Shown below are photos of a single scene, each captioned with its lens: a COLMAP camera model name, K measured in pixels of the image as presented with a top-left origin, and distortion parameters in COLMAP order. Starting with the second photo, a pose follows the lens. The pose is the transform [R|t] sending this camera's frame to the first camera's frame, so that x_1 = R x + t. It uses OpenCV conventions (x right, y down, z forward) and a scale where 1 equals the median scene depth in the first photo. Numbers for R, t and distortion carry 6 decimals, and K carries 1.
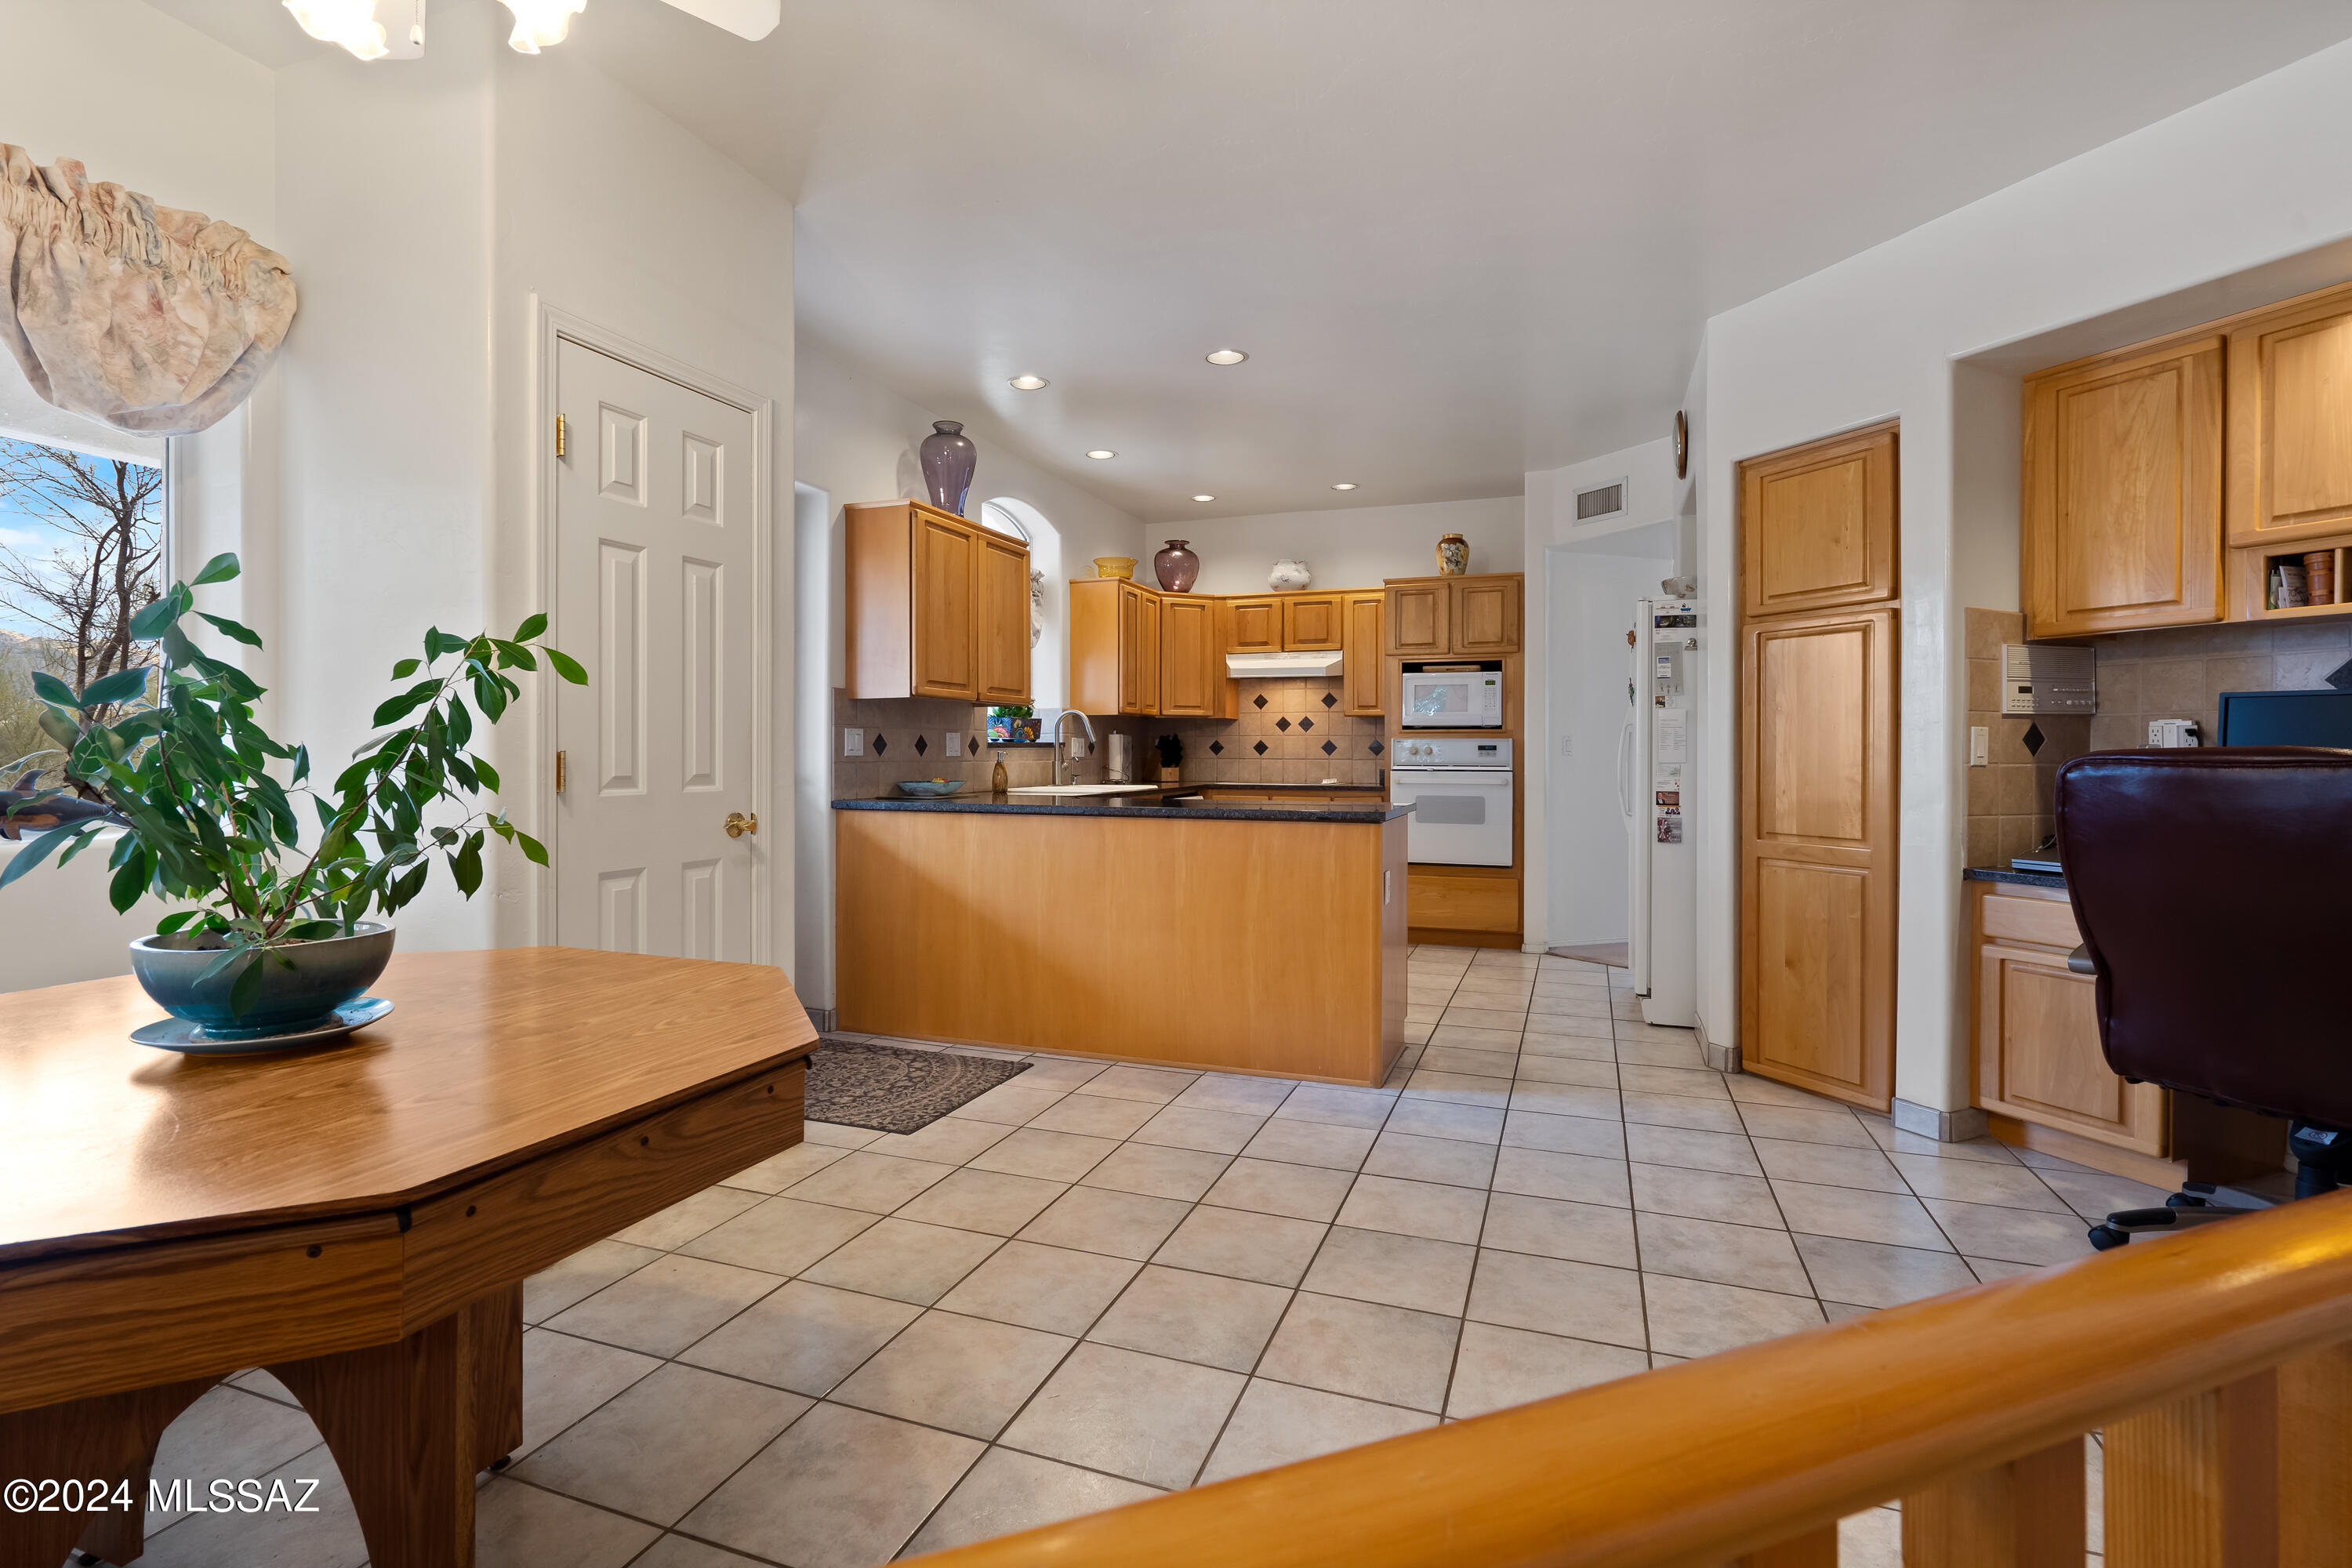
lens RADIAL K [[1099.5, 0, 1176.4], [0, 1099.5, 748.9], [0, 0, 1]] dist [0.000932, 0.000978]
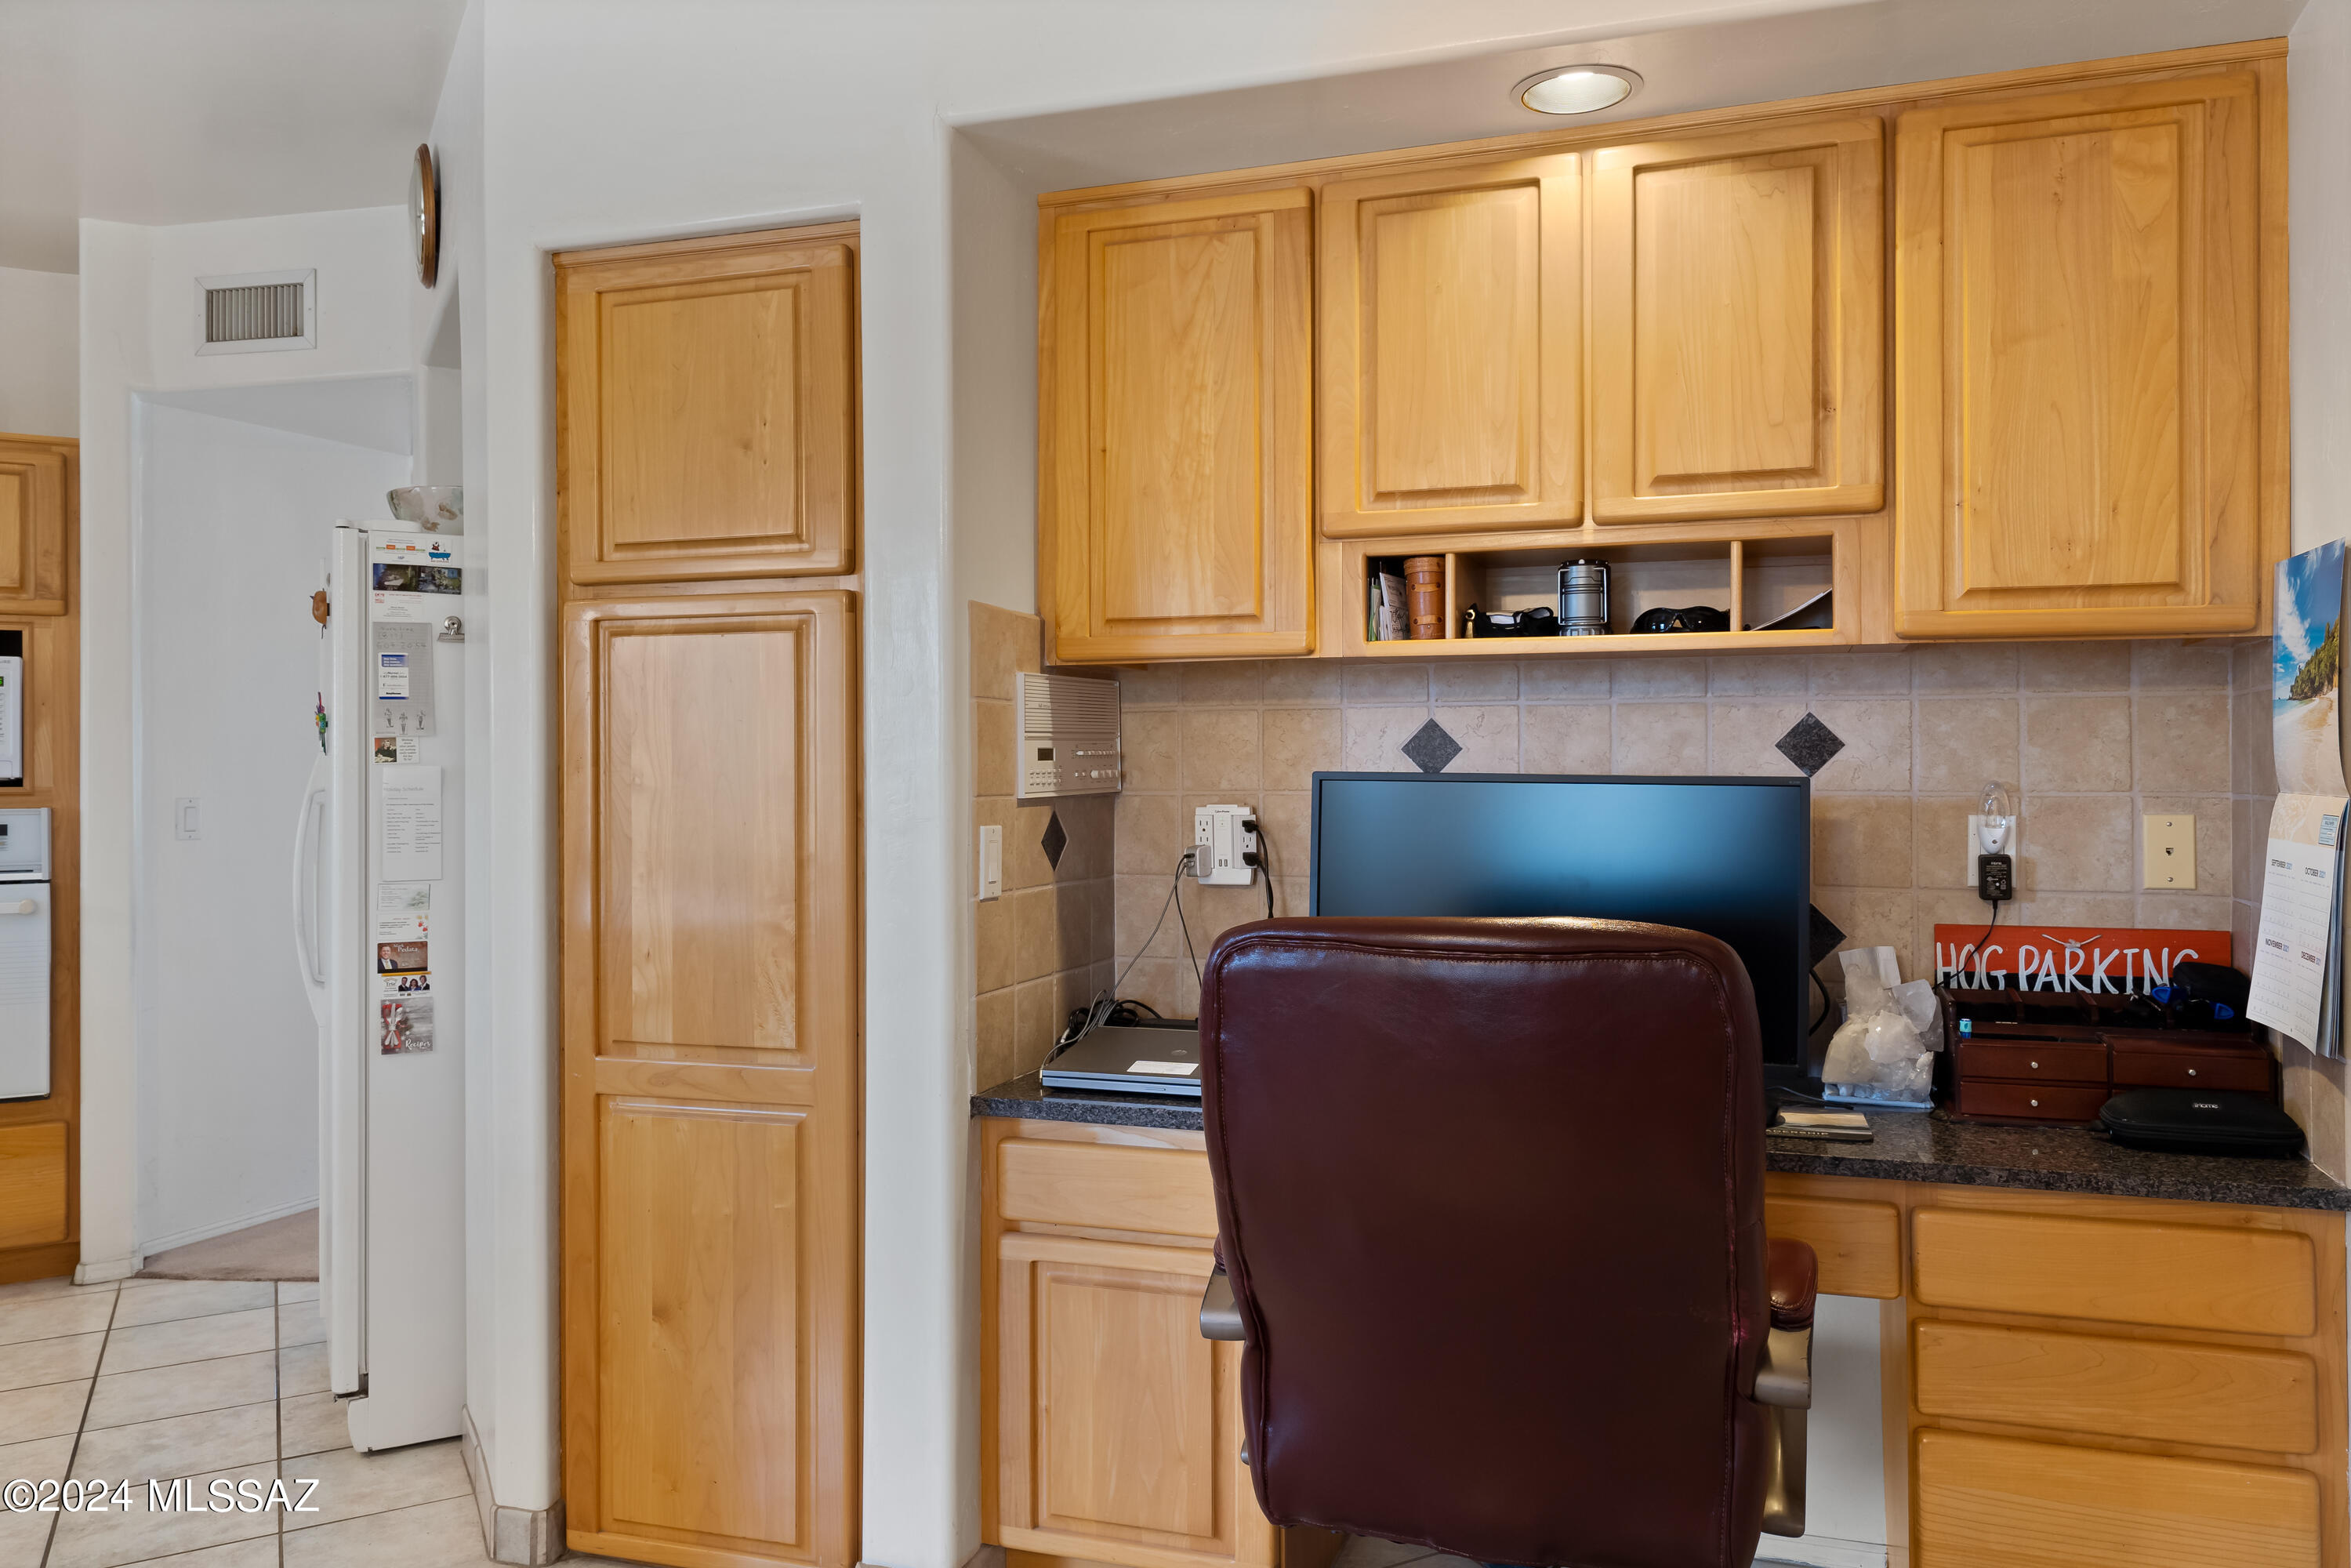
lens RADIAL K [[1650.4, 0, 1175.7], [0, 1650.4, 754.2], [0, 0, 1]] dist [0.001344, 0.005713]
pose [[0.653429, -0.002995, 0.756982, 0.173564], [0.005011, 0.999987, -0.000369, -0.051593], [-0.756971, 0.004035, 0.653436, 0.389358]]
